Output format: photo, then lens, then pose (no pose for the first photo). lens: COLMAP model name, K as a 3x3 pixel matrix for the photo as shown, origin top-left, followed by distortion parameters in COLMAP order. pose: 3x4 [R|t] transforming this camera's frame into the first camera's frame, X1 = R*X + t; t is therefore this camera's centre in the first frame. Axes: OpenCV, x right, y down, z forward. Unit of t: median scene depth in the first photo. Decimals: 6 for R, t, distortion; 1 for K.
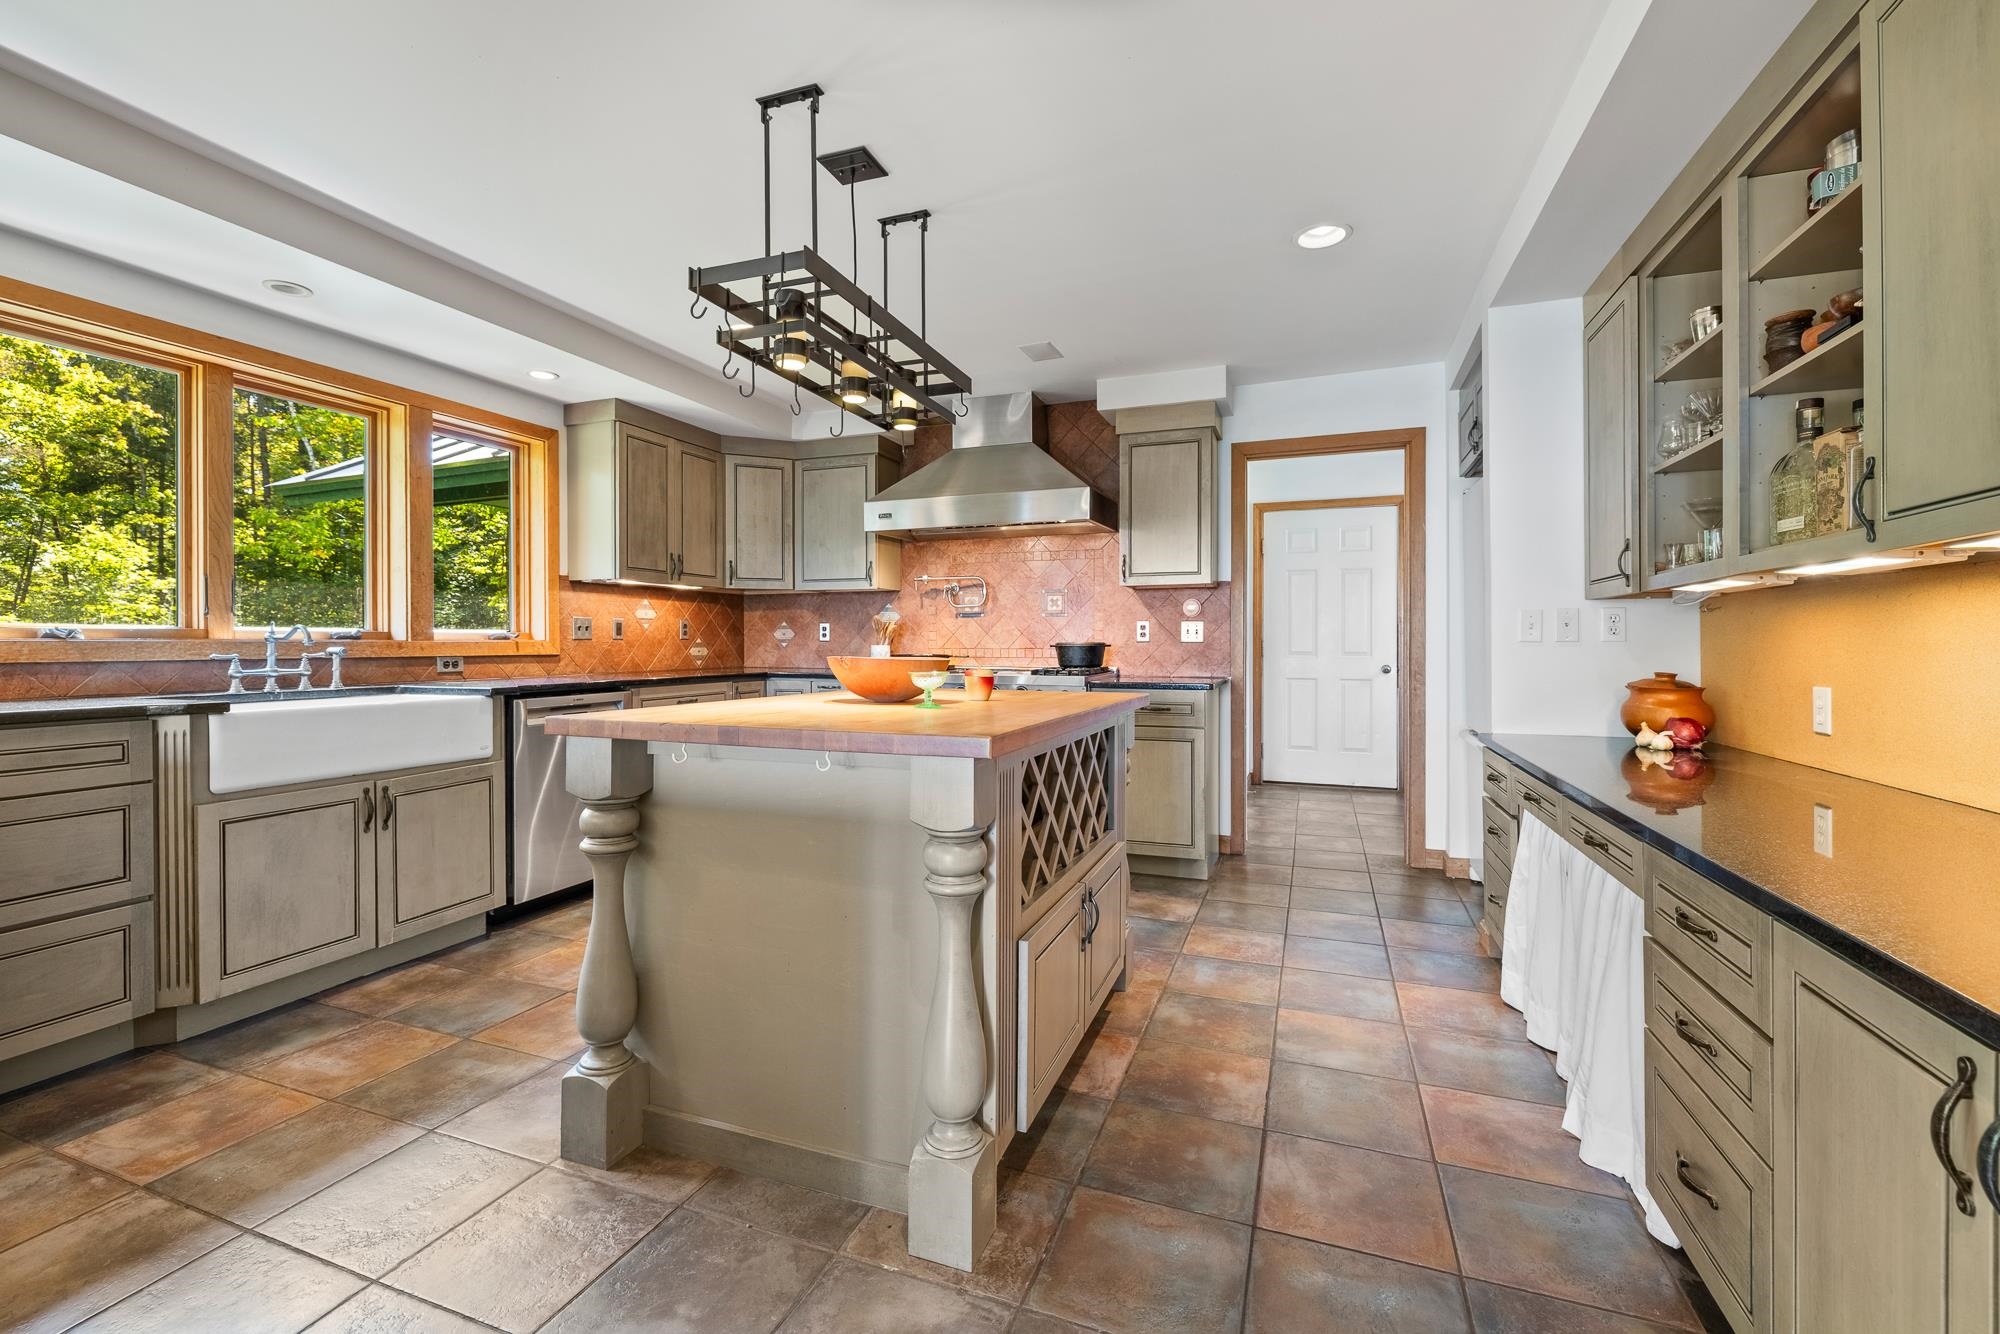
lens RADIAL K [[869.6, 0, 994.1], [0, 869.6, 648.7], [0, 0, 1]] dist [0.003703, 0.000286]
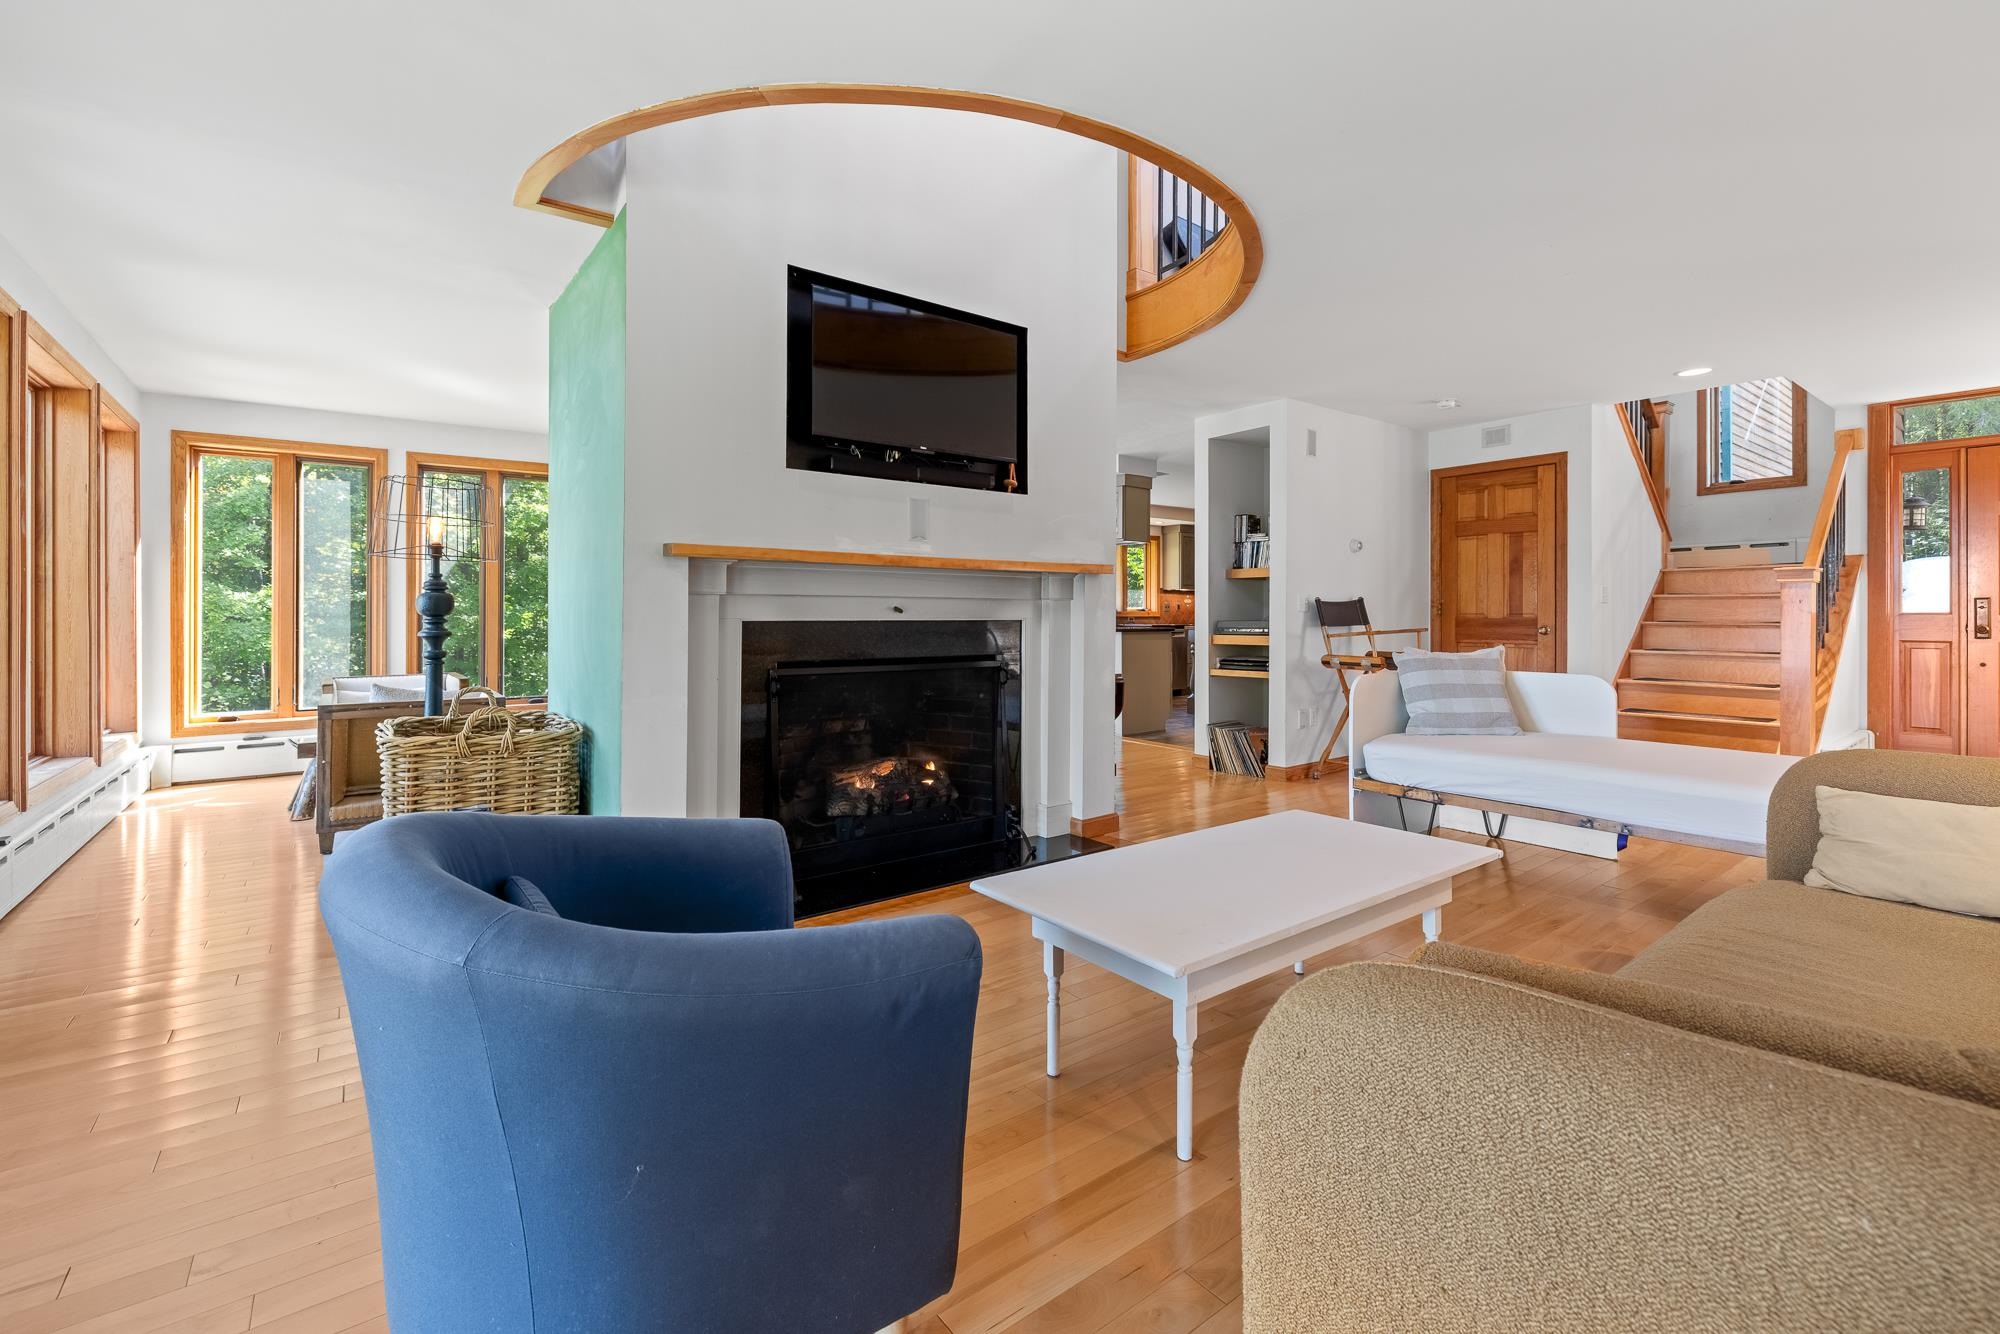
lens RADIAL K [[869.6, 0, 1004.6], [0, 869.6, 614.7], [0, 0, 1]] dist [0.003703, 0.000286]
pose [[0.857031, -0.000557, -0.515264, 0.475621], [-0.003915, 0.999964, -0.007593, 0.022568], [0.515249, 0.008525, 0.856998, -1.534585]]
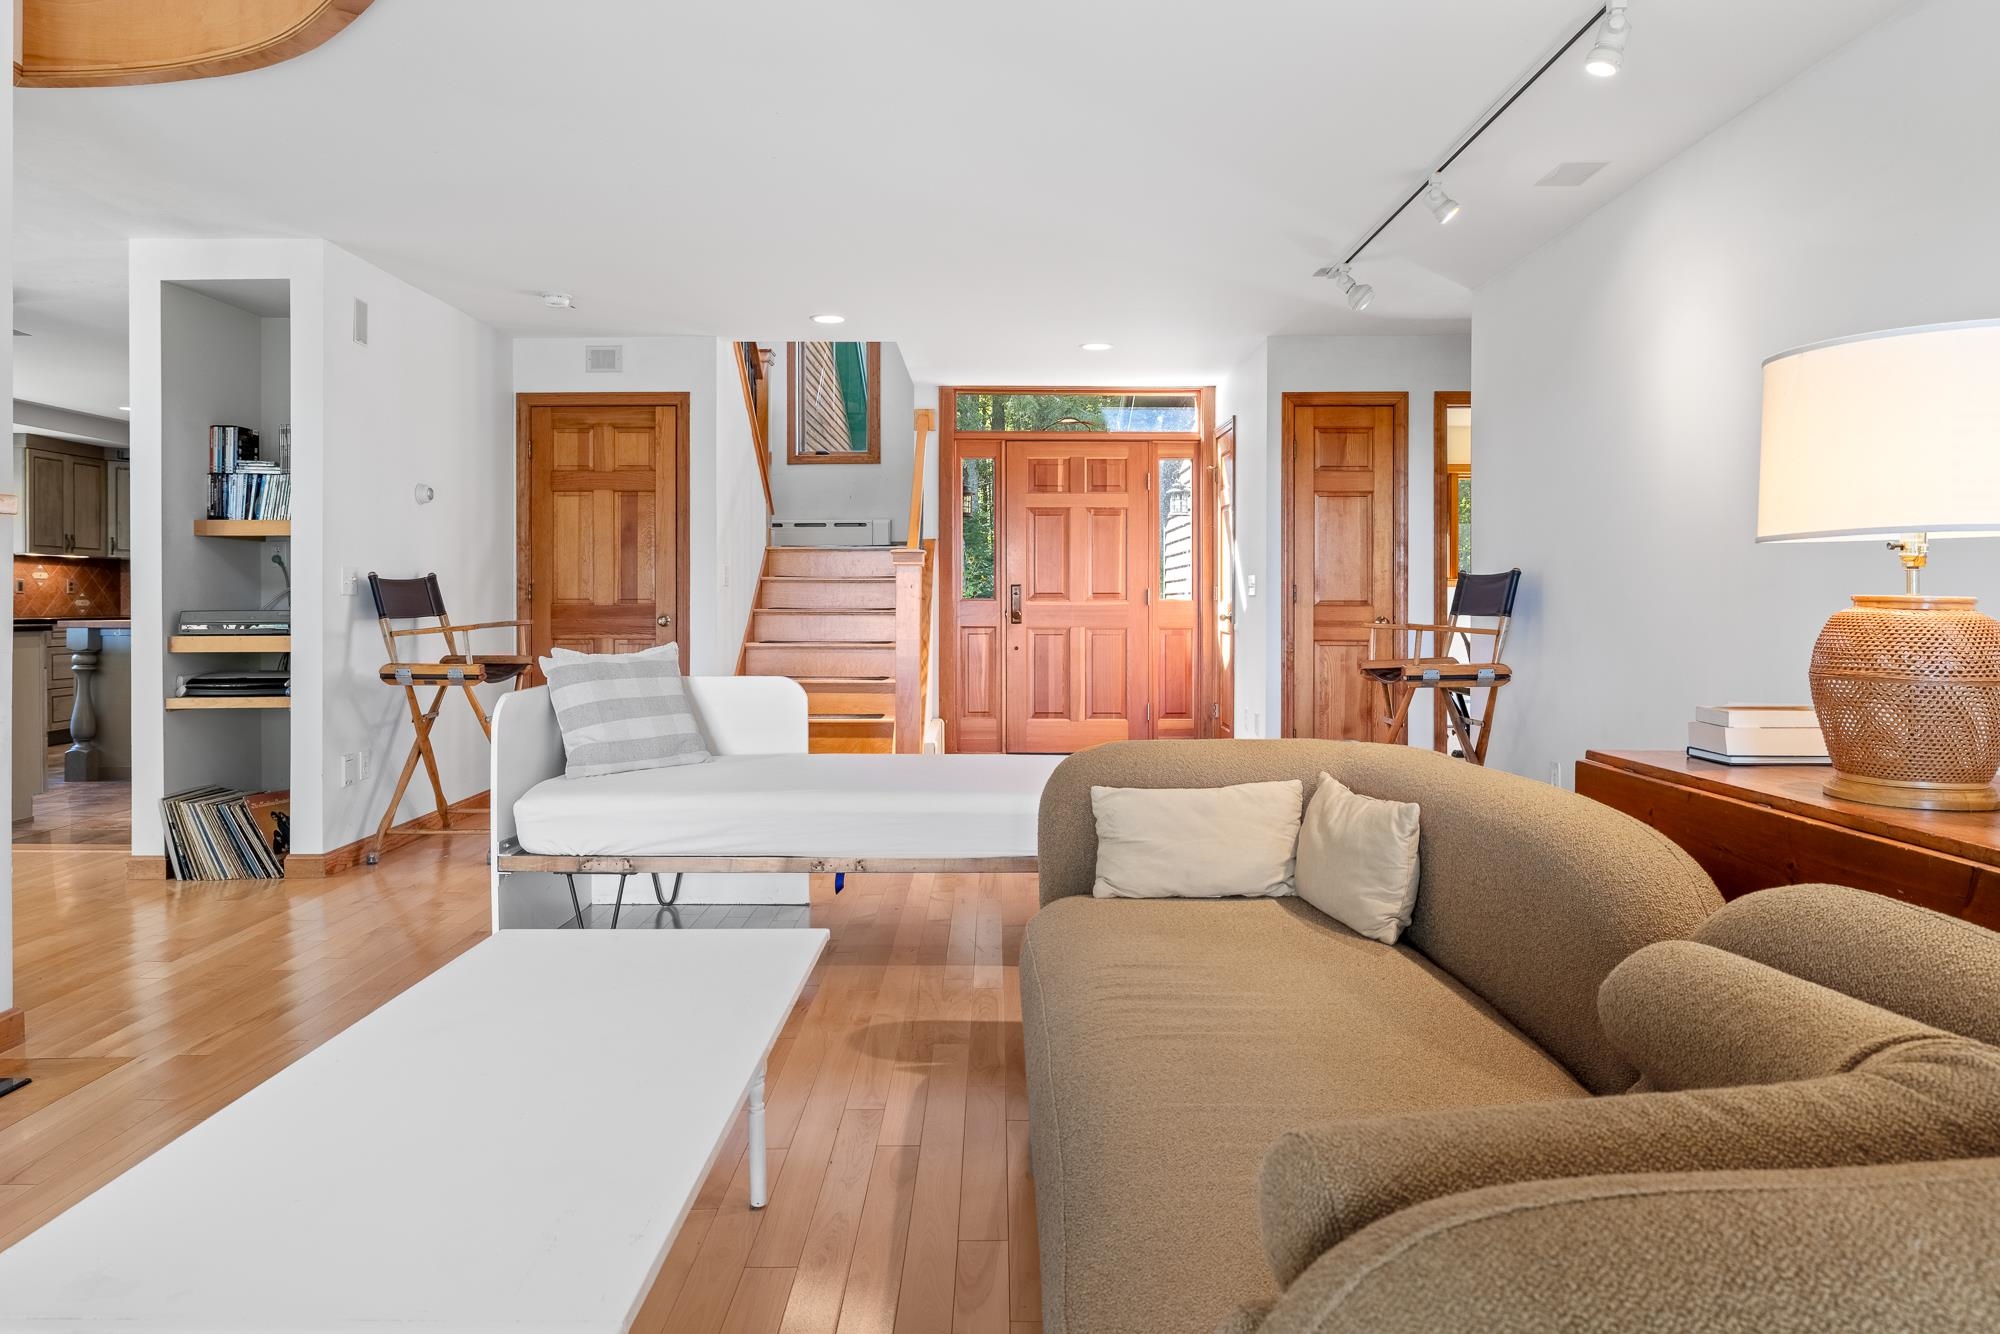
lens RADIAL K [[1220.0, 0, 987.3], [0, 1220.0, 609.0], [0, 0, 1]] dist [0.003475, -0.003863]
pose [[0.934425, -0.002368, 0.356152, 0.337675], [0.003121, 0.999994, -0.001541, 0.022799], [-0.356147, 0.002552, 0.934427, -1.444124]]
